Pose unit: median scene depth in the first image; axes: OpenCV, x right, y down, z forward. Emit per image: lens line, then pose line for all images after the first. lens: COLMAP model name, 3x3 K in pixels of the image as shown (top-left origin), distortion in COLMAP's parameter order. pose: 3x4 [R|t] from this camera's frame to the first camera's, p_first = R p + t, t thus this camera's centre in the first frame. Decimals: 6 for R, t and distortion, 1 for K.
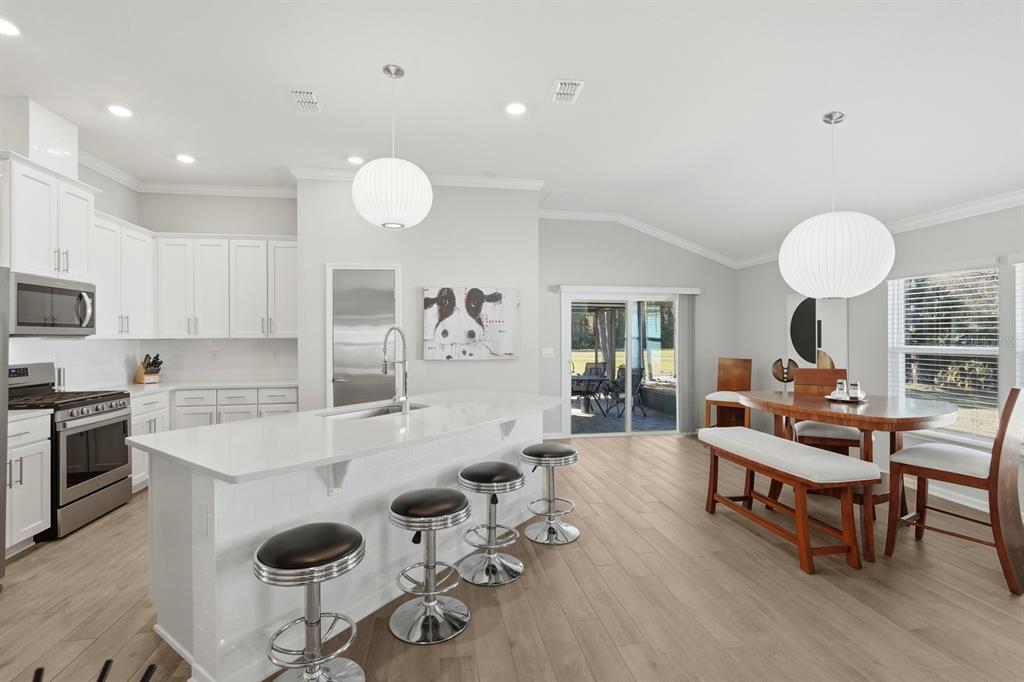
lens RADIAL K [[479.1, 0, 511.1], [0, 479.1, 335.1], [0, 0, 1]] dist [0.000374, 0.000179]
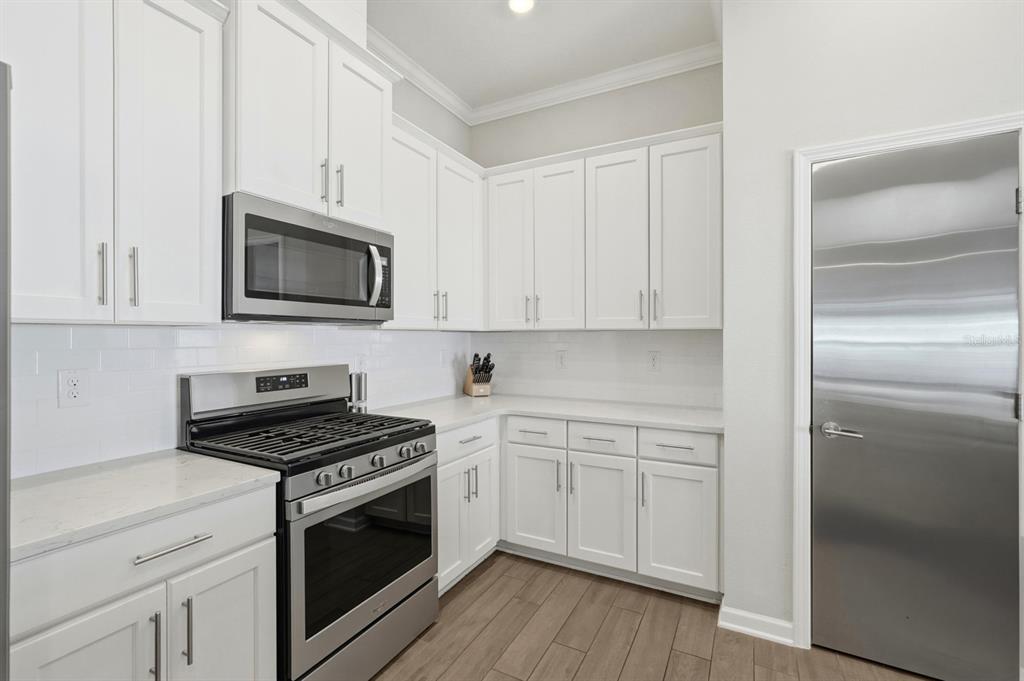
lens RADIAL K [[459.9, 0, 515.0], [0, 459.9, 335.5], [0, 0, 1]] dist [0.014657, 0.000191]
pose [[0.808092, 0.004910, -0.589035, -0.398384], [-0.003176, 0.999987, 0.003978, 0.014593], [0.589047, -0.001343, 0.808098, 0.607563]]
